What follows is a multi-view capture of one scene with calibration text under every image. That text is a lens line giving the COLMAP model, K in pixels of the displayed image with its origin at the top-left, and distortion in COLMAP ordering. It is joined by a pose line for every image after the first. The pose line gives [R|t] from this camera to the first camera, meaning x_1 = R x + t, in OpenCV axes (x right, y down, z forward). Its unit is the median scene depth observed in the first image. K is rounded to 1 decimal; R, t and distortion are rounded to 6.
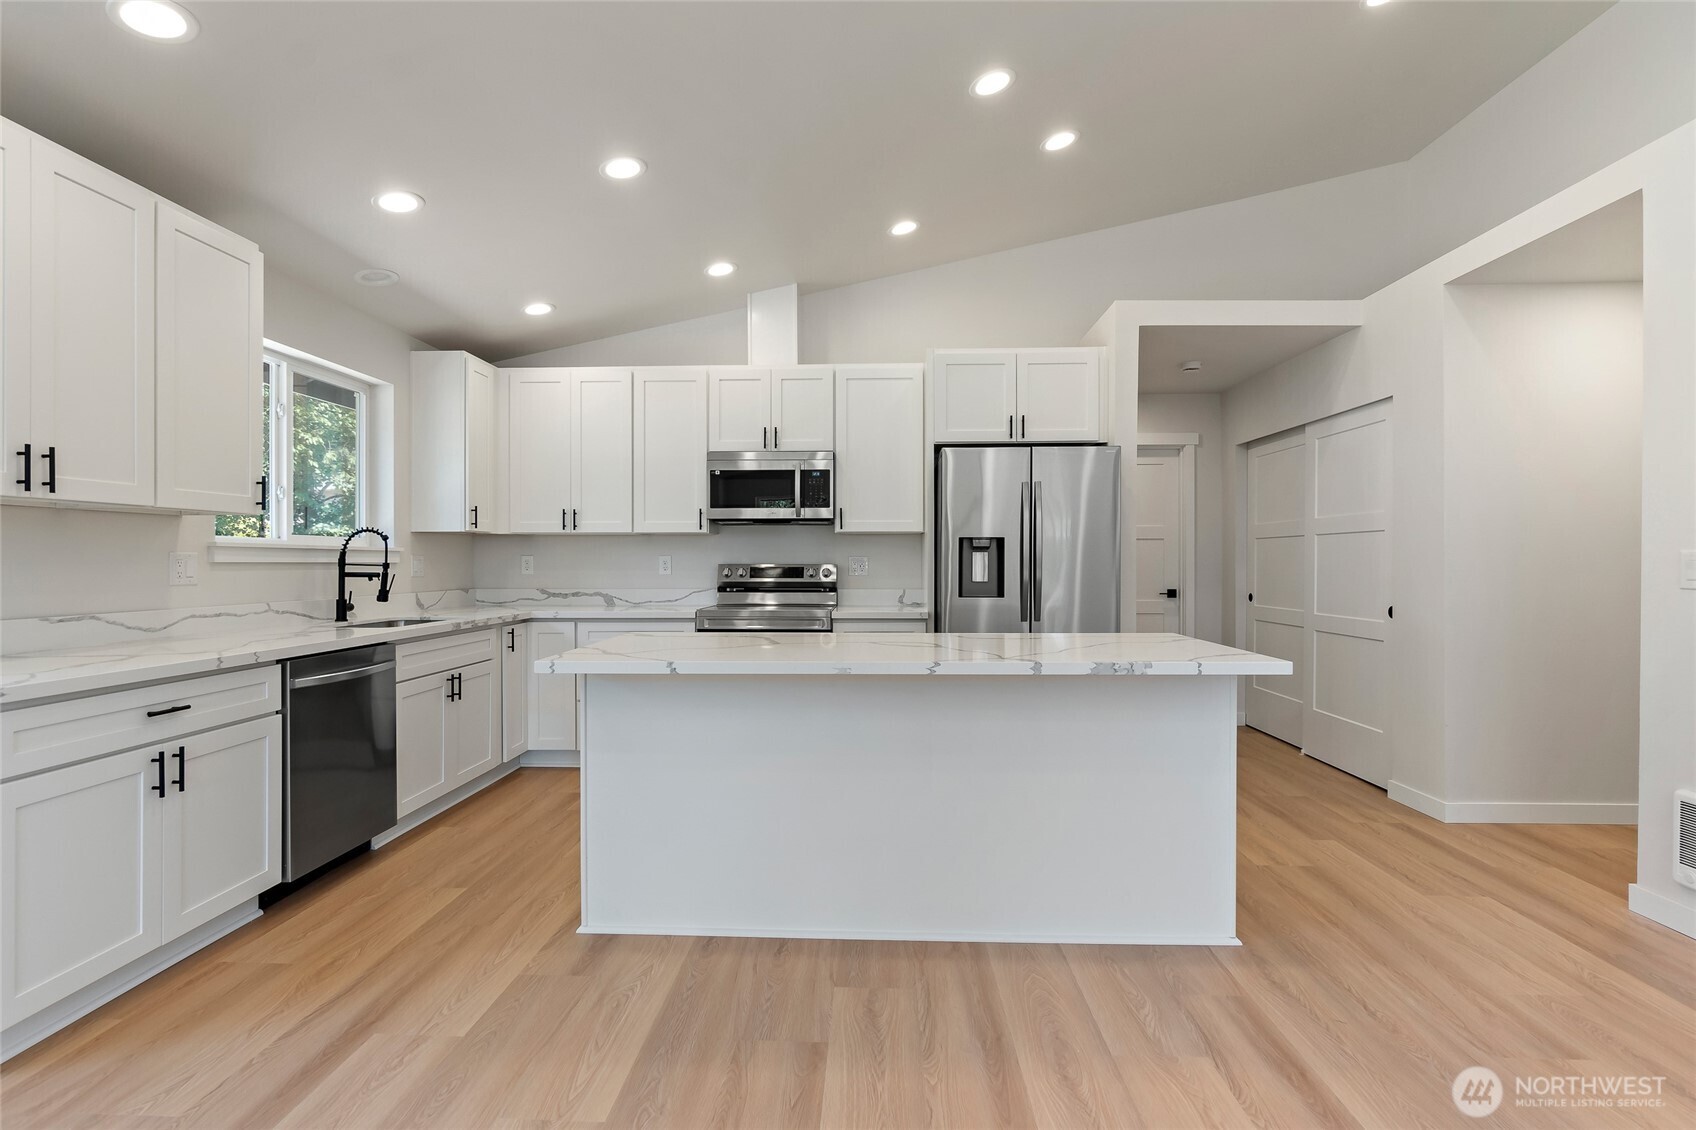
lens RADIAL K [[810.4, 0, 846.5], [0, 810.4, 562.8], [0, 0, 1]] dist [-0.003589, 0.000693]
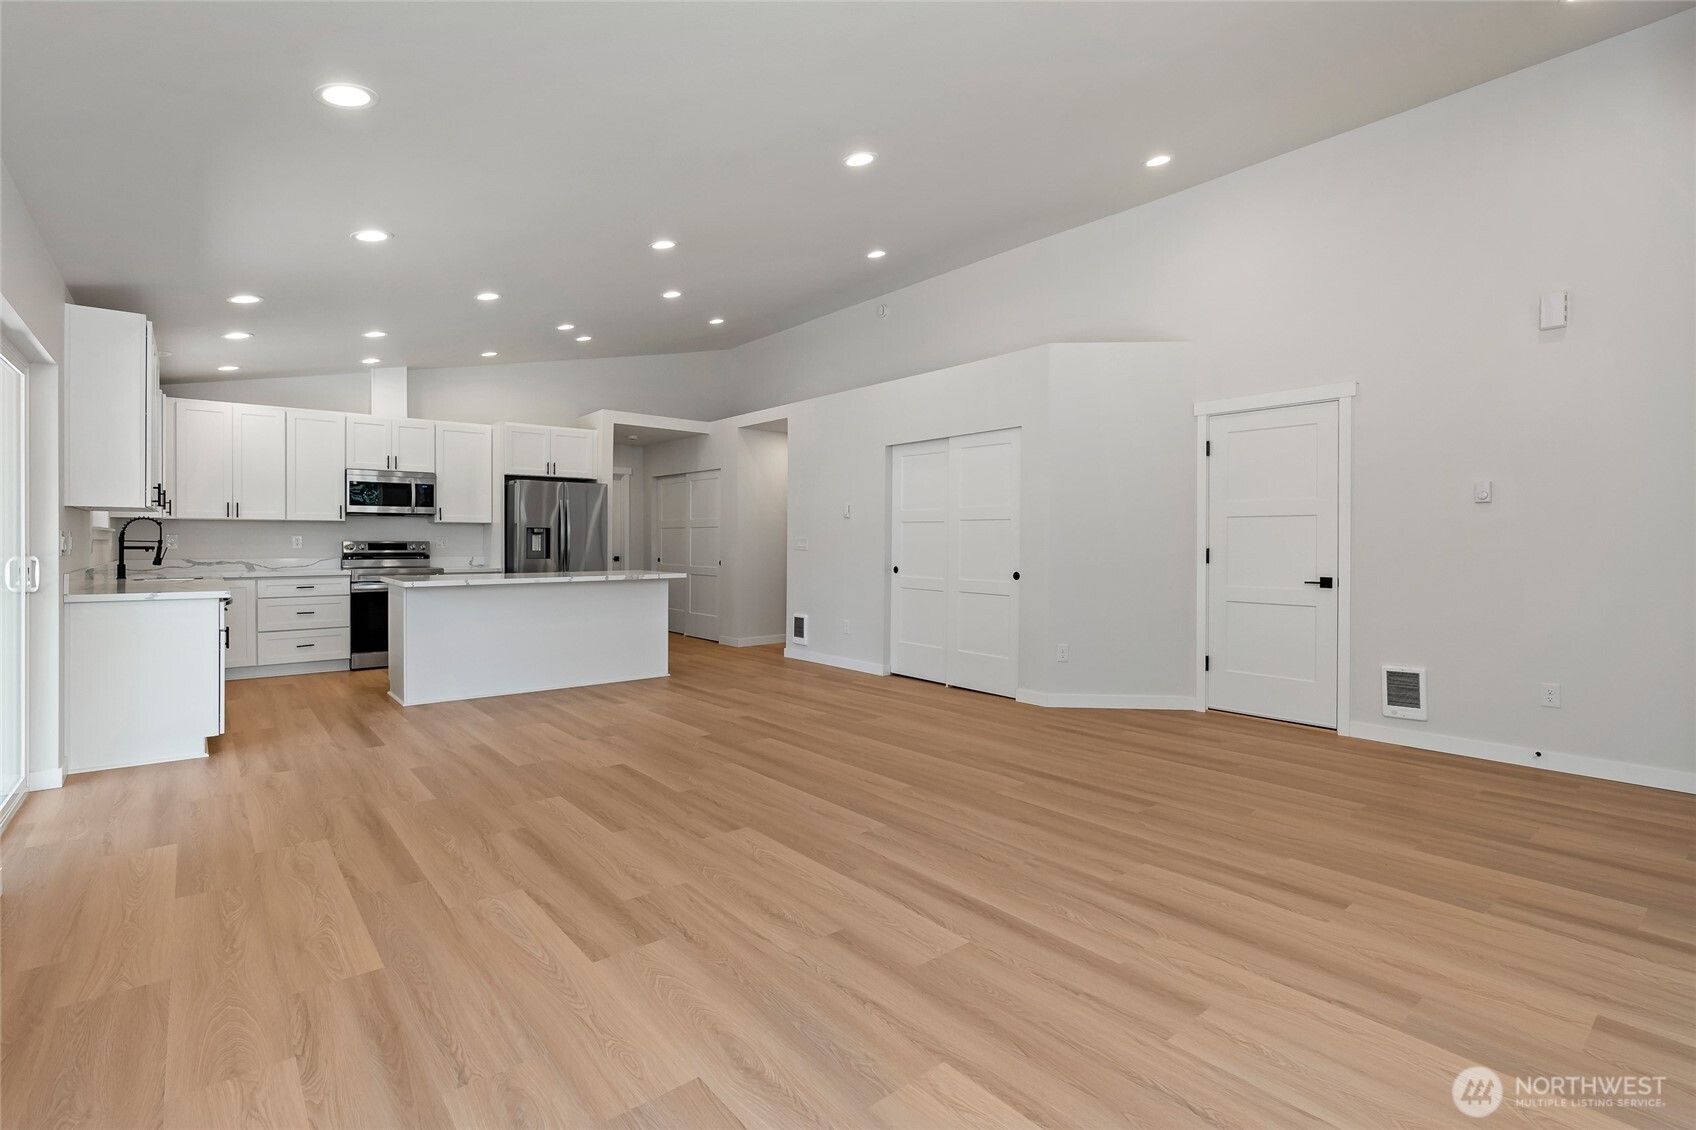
lens RADIAL K [[793.5, 0, 845.7], [0, 793.5, 546.6], [0, 0, 1]] dist [-0.003855, -0.000252]
pose [[0.746857, -0.002630, 0.664979, -0.519700], [-0.002580, 0.999973, 0.006853, -0.000792], [-0.664980, -0.006834, 0.746830, -0.857410]]
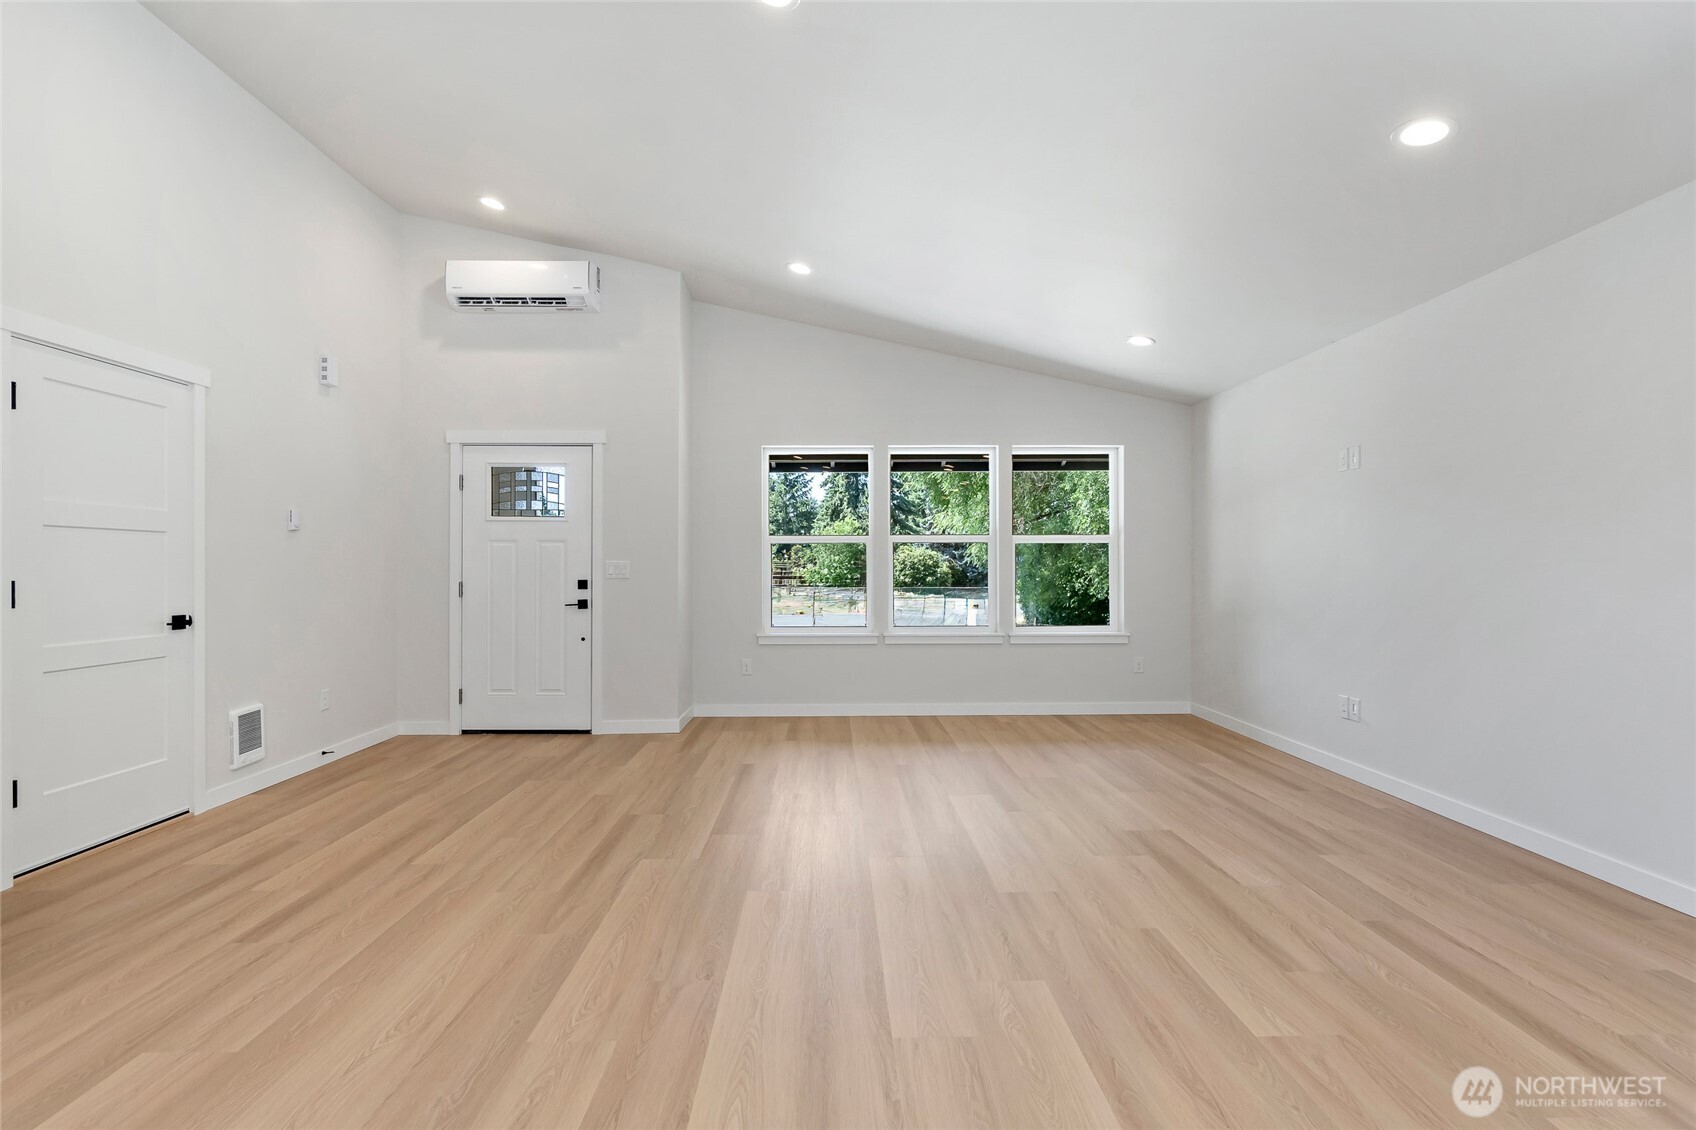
lens RADIAL K [[784.7, 0, 848.1], [0, 784.7, 569.3], [0, 0, 1]] dist [-0.005767, -0.000262]
pose [[-0.998066, 0.003052, -0.062095, 0.075595], [0.002943, 0.999994, 0.001850, 0.000707], [0.062101, 0.001664, -0.998069, 0.407955]]
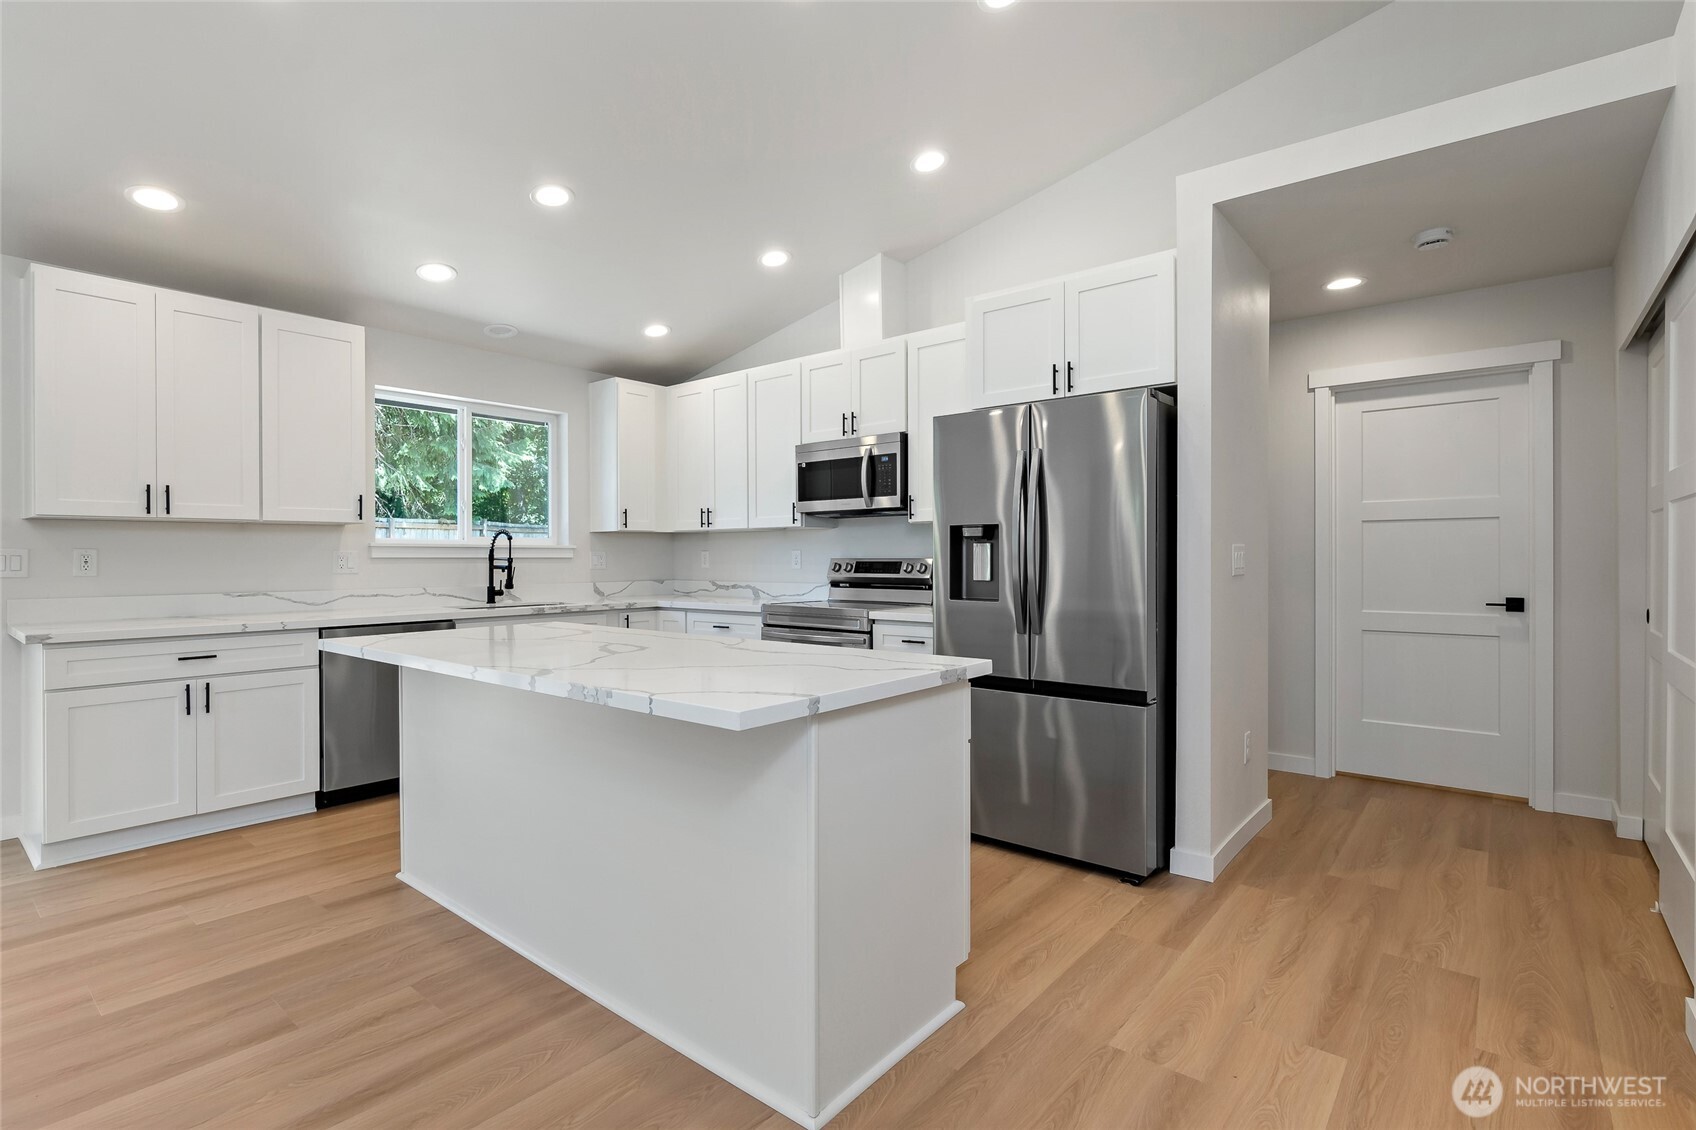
lens RADIAL K [[805.0, 0, 846.0], [0, 805.0, 560.1], [0, 0, 1]] dist [-0.002558, 0.000301]
pose [[0.795399, 0.000316, -0.606086, 0.522354], [0.002036, 0.999993, 0.003193, 0.000478], [0.606083, -0.003773, 0.795393, 0.282934]]
